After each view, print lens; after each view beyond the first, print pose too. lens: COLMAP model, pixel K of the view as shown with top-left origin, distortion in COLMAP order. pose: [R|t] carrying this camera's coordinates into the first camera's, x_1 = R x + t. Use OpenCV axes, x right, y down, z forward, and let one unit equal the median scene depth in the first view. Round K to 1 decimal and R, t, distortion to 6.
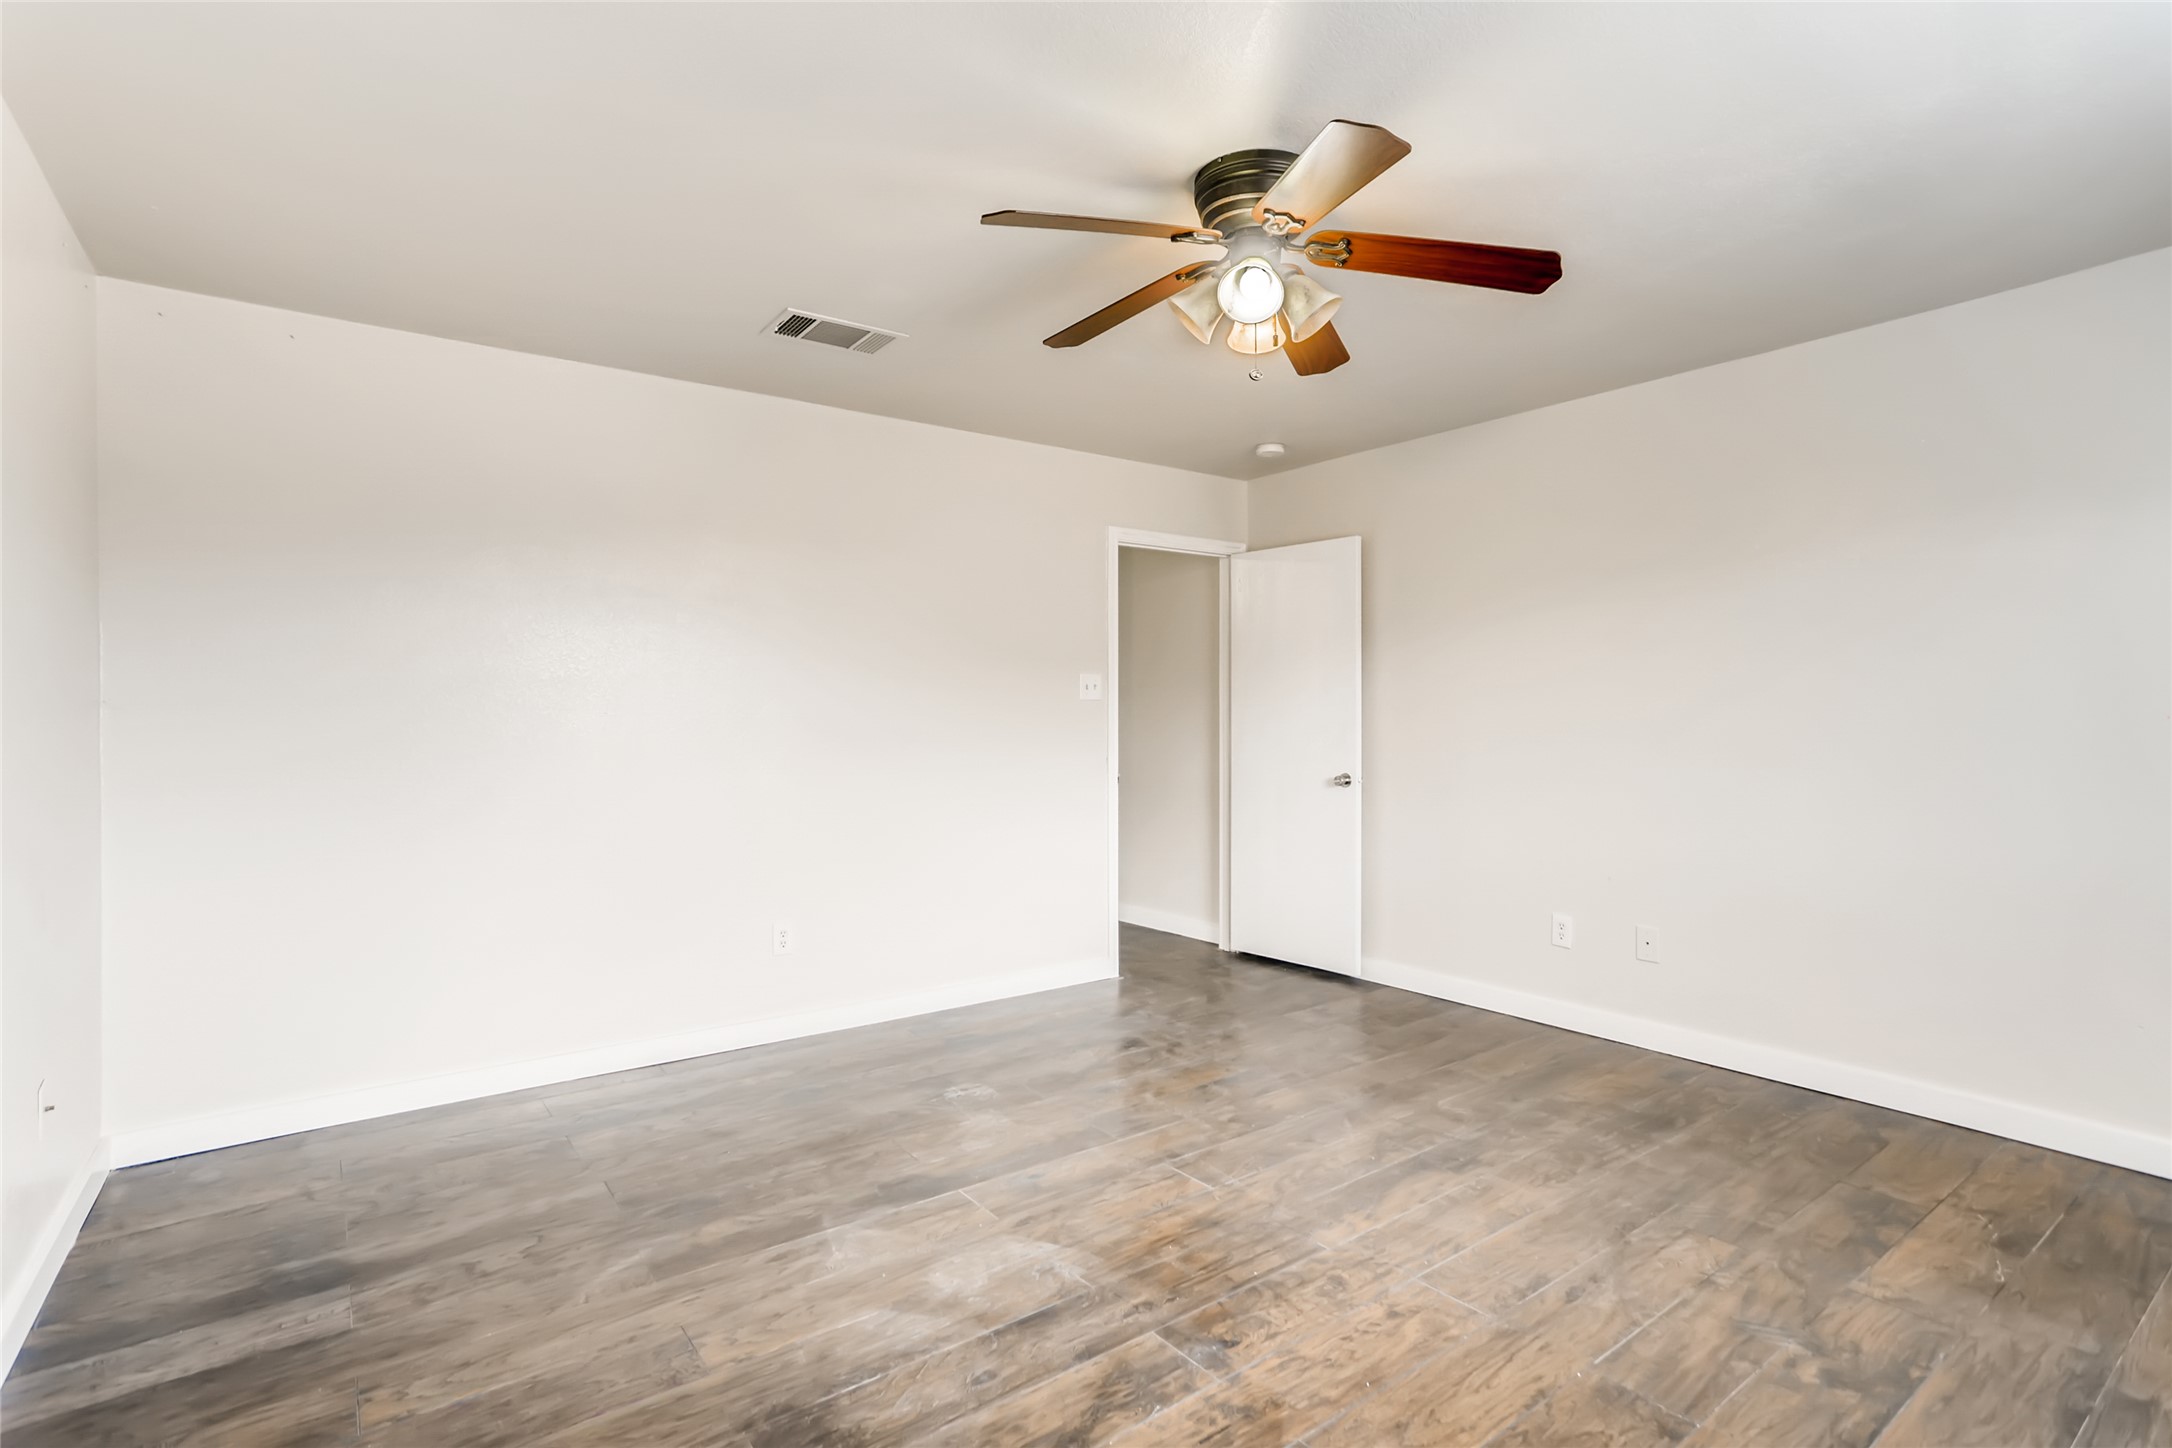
lens RADIAL K [[1042.5, 0, 1084.9], [0, 1042.5, 720.7], [0, 0, 1]] dist [0.004916, 0.000172]
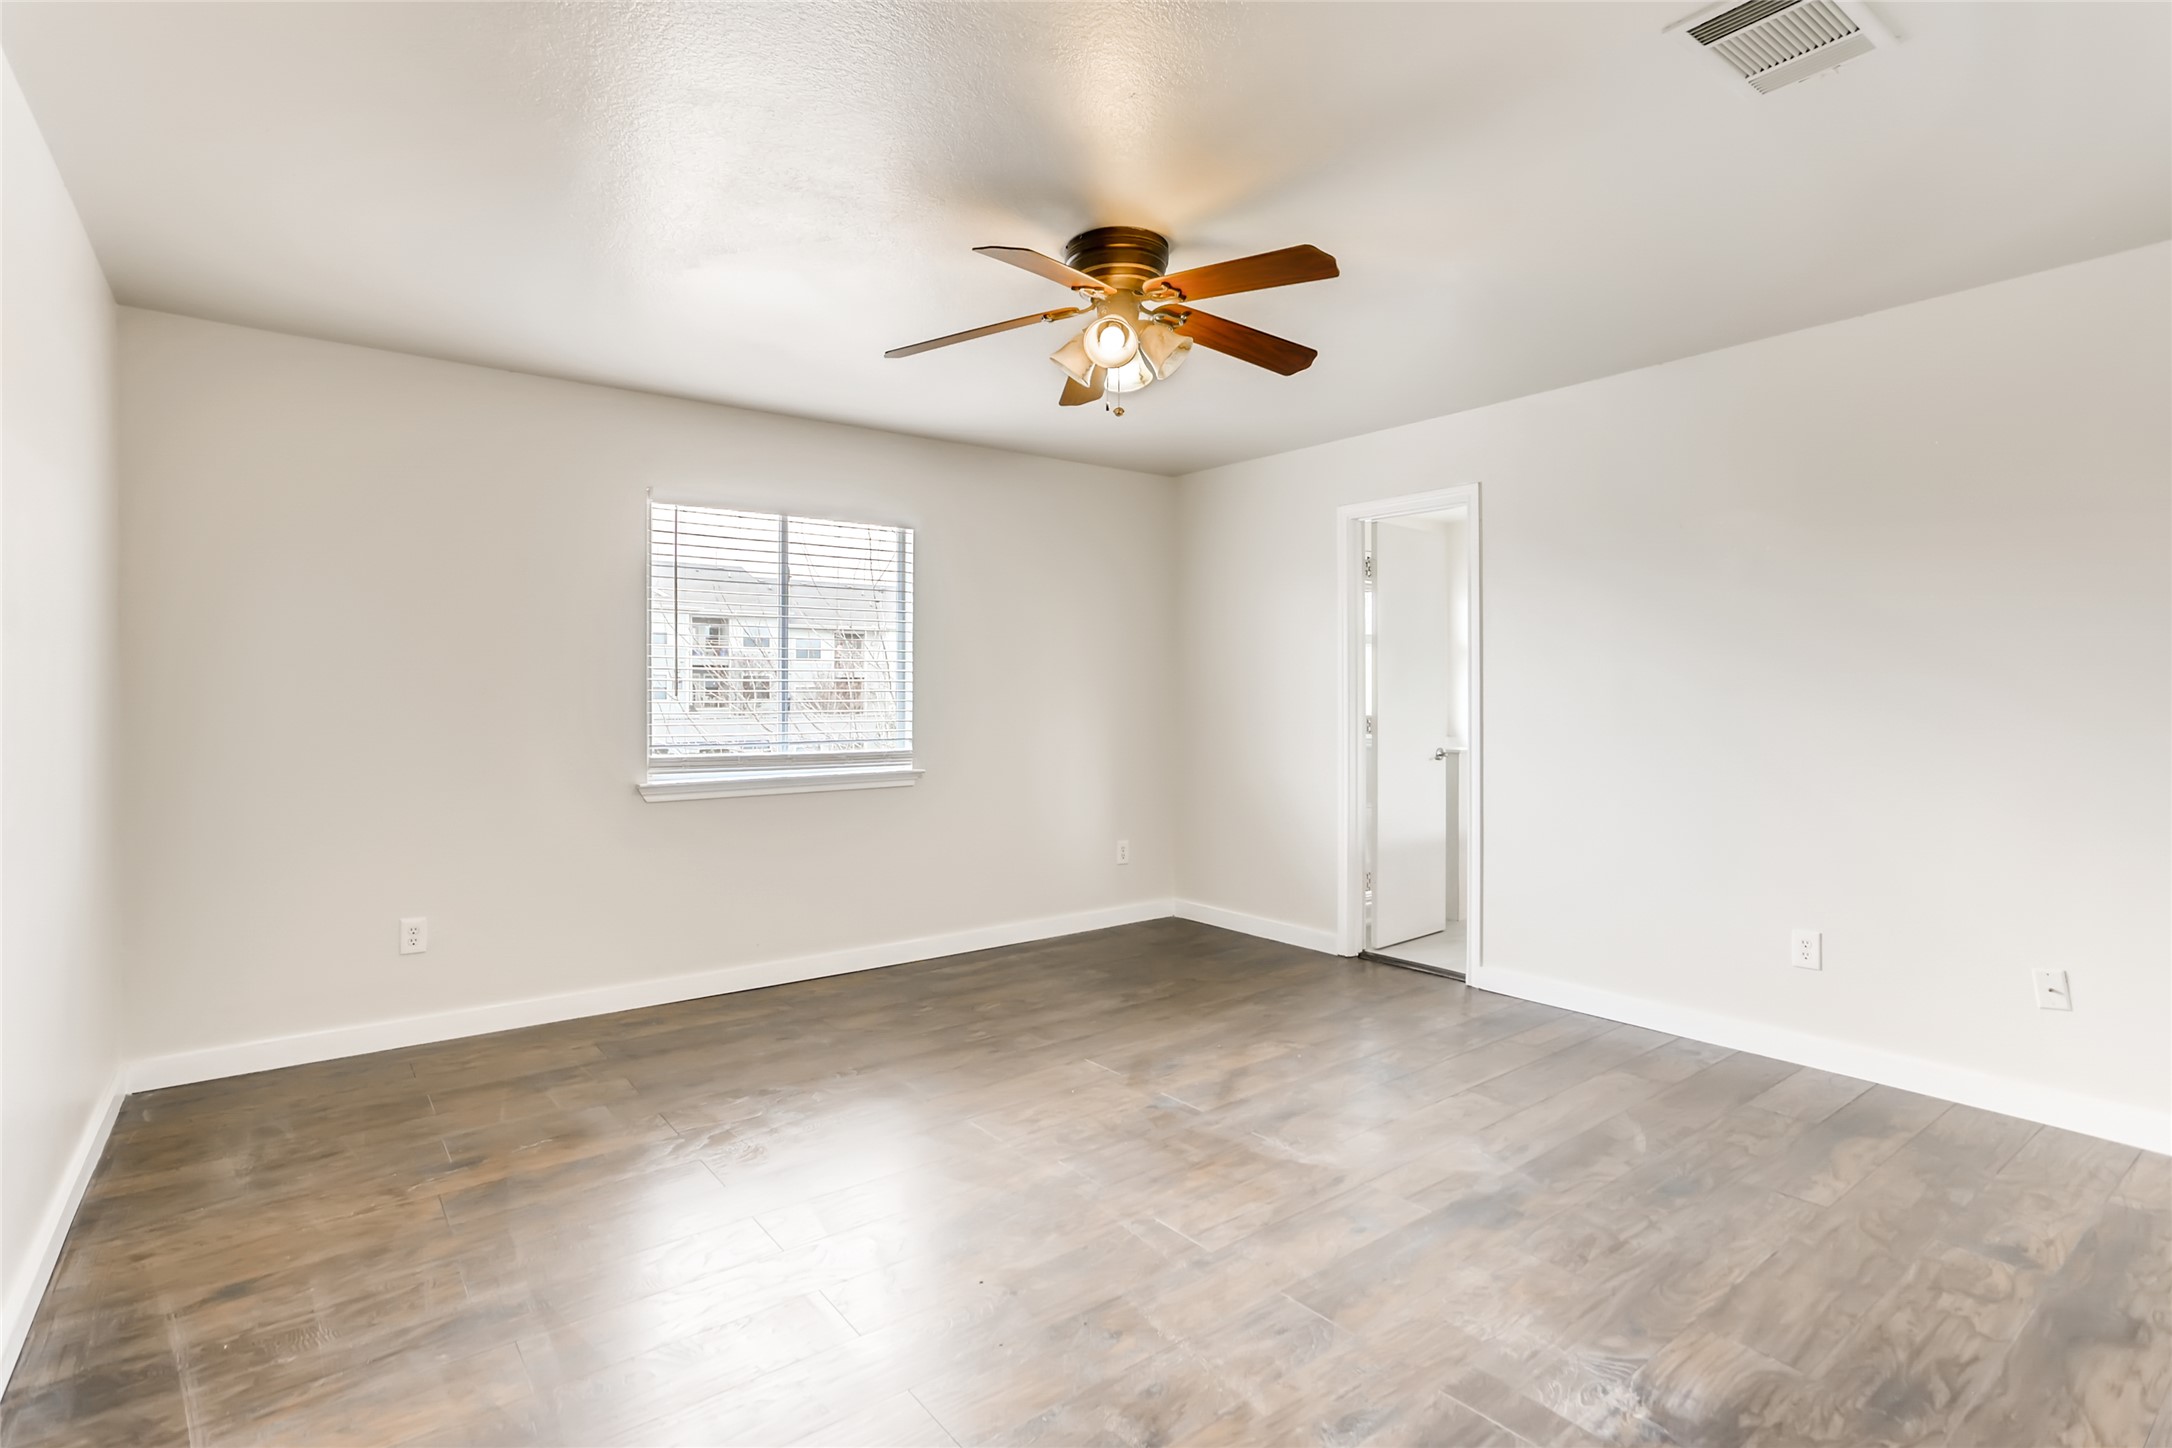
lens RADIAL K [[1042.5, 0, 1098.0], [0, 1042.5, 719.4], [0, 0, 1]] dist [0.004916, 0.000172]
pose [[-0.999590, 0.007667, -0.027603, 0.197280], [0.007025, 0.999704, 0.023282, -0.005726], [0.027773, 0.023079, -0.999348, 1.936799]]
